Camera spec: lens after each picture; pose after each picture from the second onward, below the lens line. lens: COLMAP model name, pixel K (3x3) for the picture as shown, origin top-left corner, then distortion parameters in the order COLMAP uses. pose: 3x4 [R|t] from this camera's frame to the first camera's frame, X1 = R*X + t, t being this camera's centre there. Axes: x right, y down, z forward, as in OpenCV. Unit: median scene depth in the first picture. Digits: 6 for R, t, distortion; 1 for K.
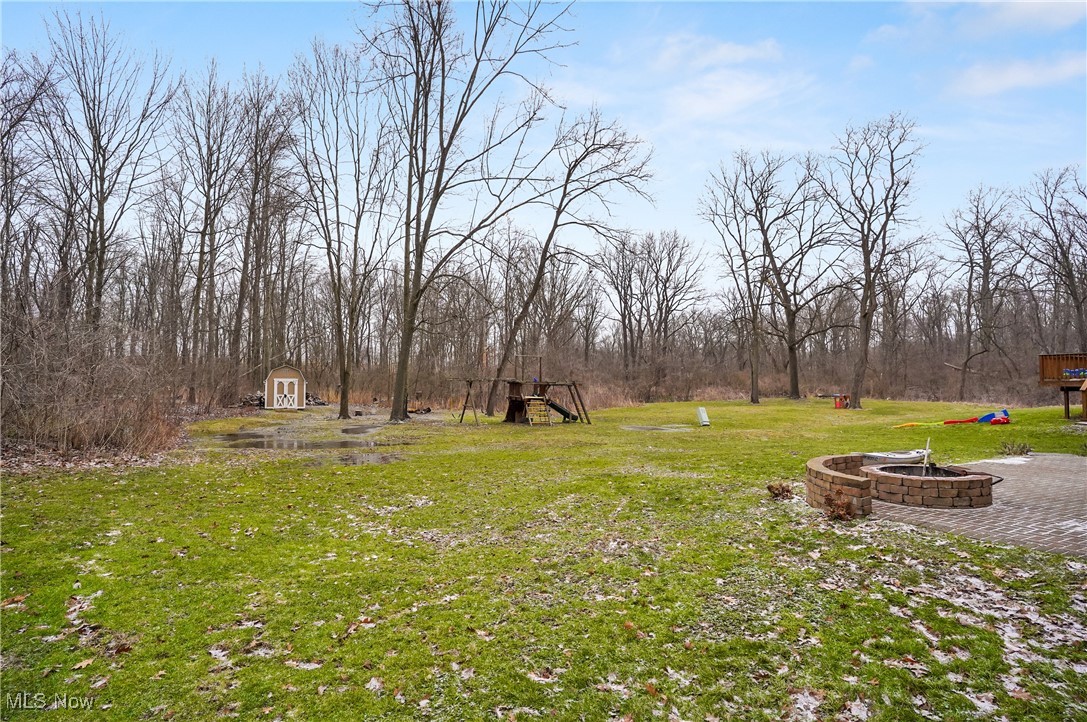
lens RADIAL K [[569.2, 0, 543.0], [0, 569.2, 366.3], [0, 0, 1]] dist [-0.072553, 0.037794]
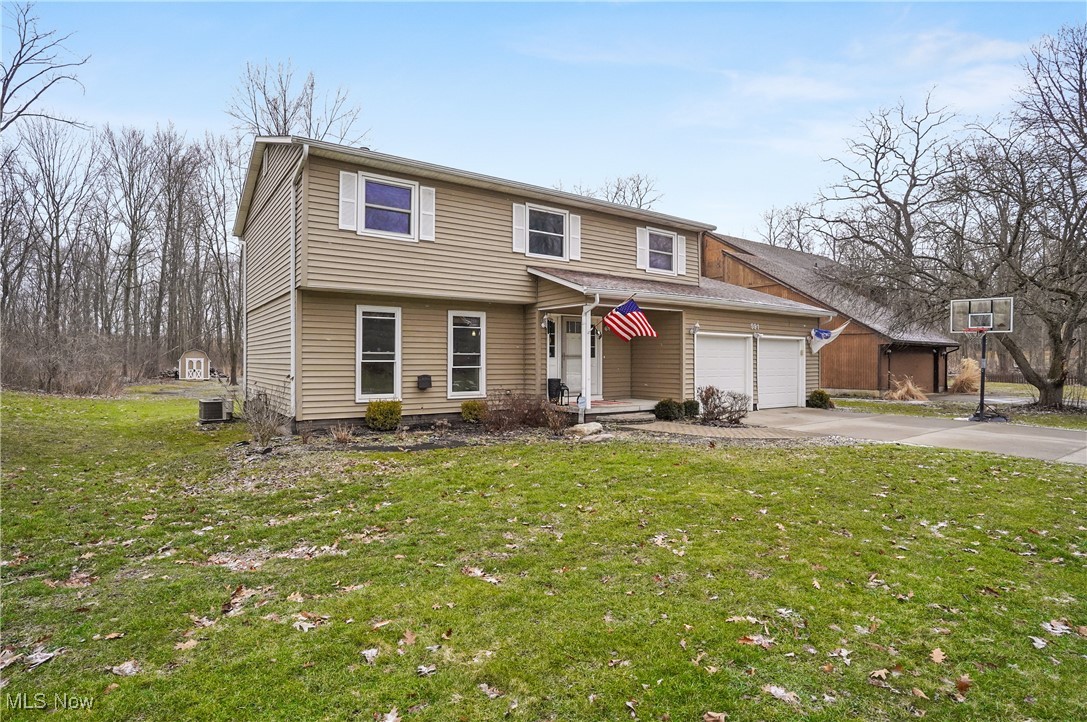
lens RADIAL K [[569.2, 0, 543.0], [0, 569.2, 366.3], [0, 0, 1]] dist [-0.072553, 0.037794]
pose [[0.994545, 0.001910, 0.104291, 0.267555], [-0.006223, 0.999138, 0.041037, -0.020783], [-0.104123, -0.041463, 0.993700, -0.481987]]
